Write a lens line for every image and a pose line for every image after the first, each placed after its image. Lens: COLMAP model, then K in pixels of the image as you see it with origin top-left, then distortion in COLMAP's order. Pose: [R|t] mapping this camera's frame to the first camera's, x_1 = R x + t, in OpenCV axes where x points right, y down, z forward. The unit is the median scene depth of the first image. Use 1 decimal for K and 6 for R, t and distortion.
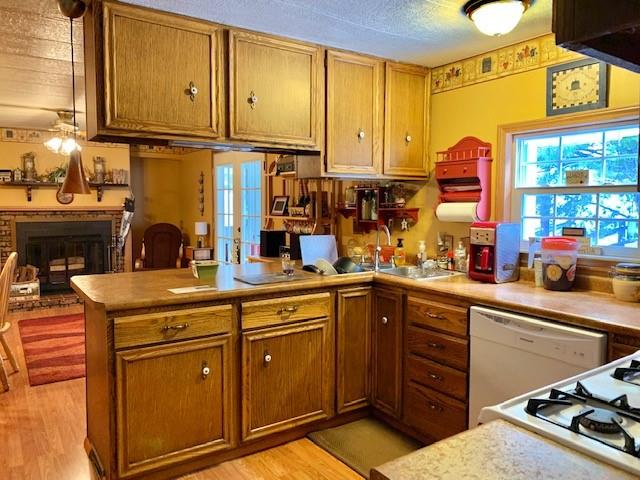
lens RADIAL K [[486.4, 0, 324.4], [0, 486.4, 236.2], [0, 0, 1]] dist [0.037324, -0.052111]
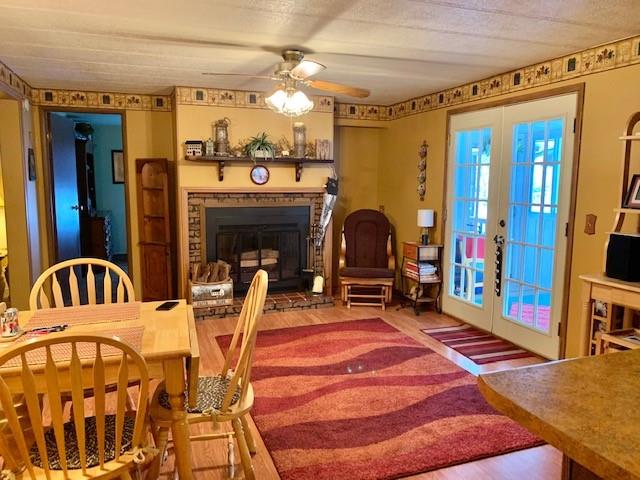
lens RADIAL K [[486.4, 0, 338.7], [0, 486.4, 241.2], [0, 0, 1]] dist [0.037324, -0.052111]
pose [[0.977056, 0.031003, -0.210715, -0.240475], [-0.019217, 0.998146, 0.057755, -0.022743], [0.212115, -0.052380, 0.975840, 0.255098]]
